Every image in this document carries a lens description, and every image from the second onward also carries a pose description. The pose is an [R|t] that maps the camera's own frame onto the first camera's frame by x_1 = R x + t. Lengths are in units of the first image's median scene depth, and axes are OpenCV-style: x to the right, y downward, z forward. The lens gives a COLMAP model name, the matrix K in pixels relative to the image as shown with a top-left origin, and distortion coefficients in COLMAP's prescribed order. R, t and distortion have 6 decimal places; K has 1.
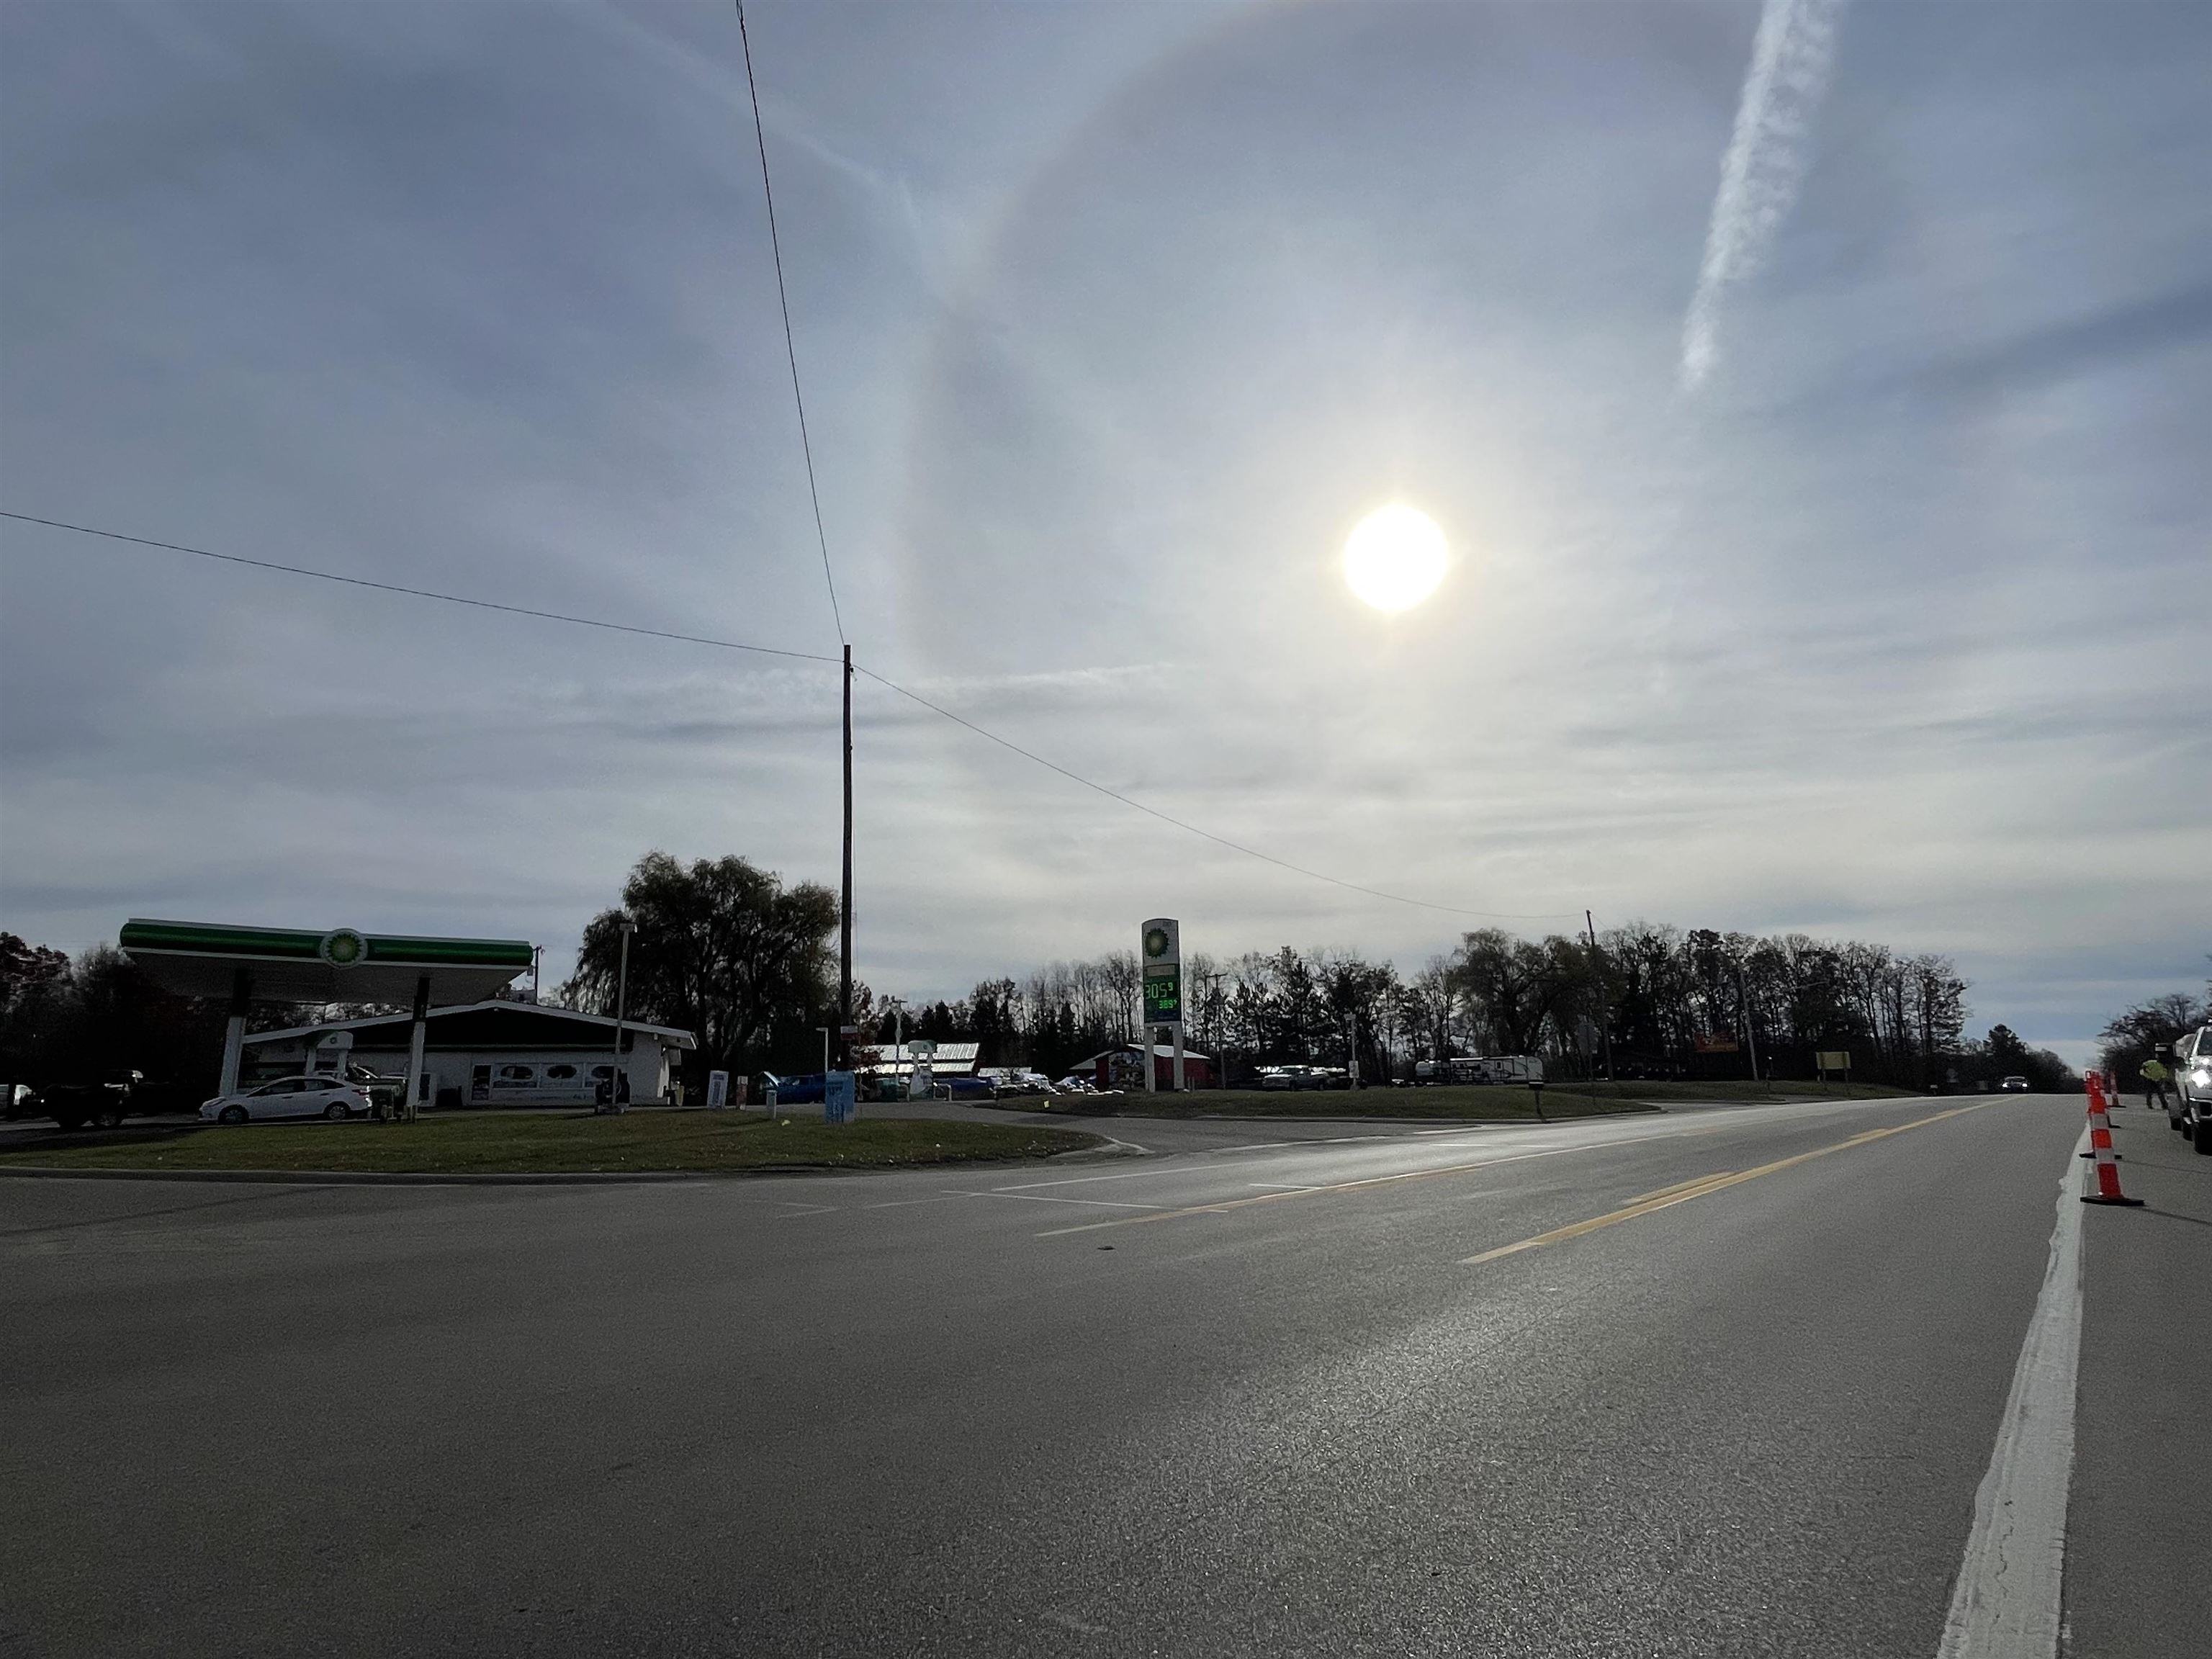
lens RADIAL K [[1201.4, 0, 1104.6], [0, 1201.4, 809.5], [0, 0, 1]] dist [0.003193, 0.002783]
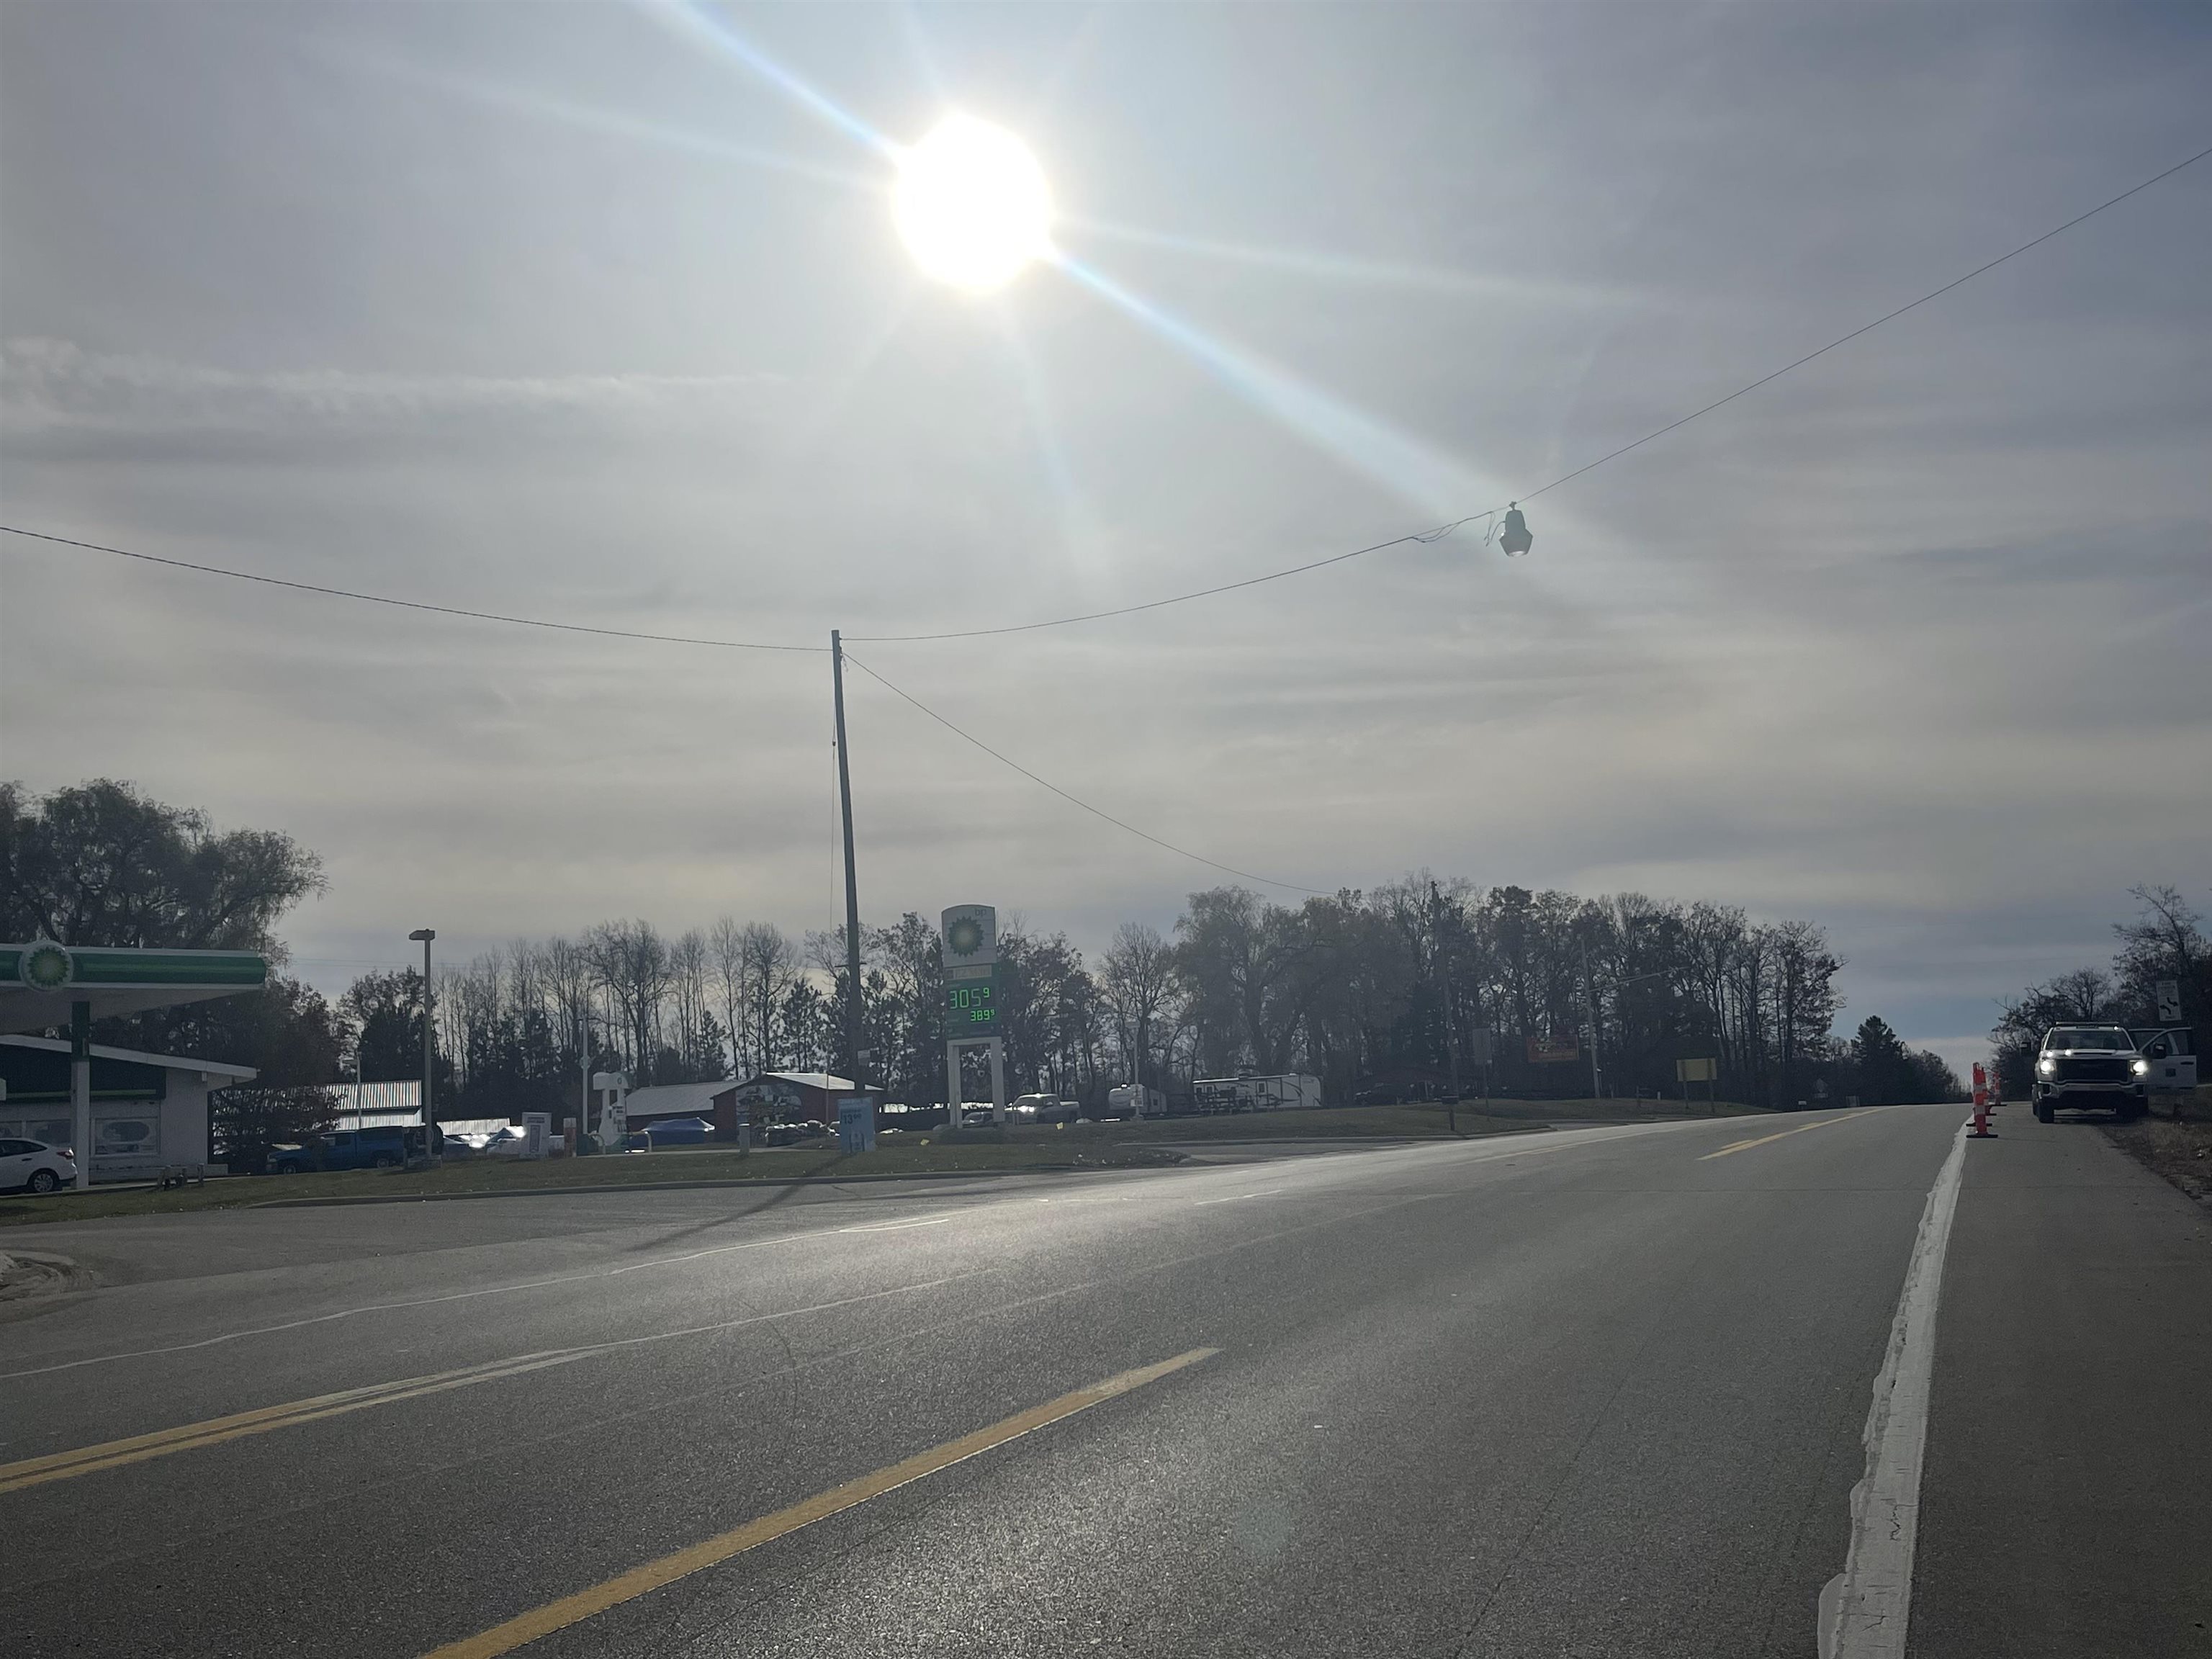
lens RADIAL K [[2205.1, 0, 1107.2], [0, 2205.1, 834.6], [0, 0, 1]] dist [0.085819, 0.000000]
pose [[0.953617, 0.006785, 0.300946, -0.097835], [-0.032622, 0.996188, 0.080908, -0.023502], [-0.299249, -0.086973, 0.950203, -0.120405]]
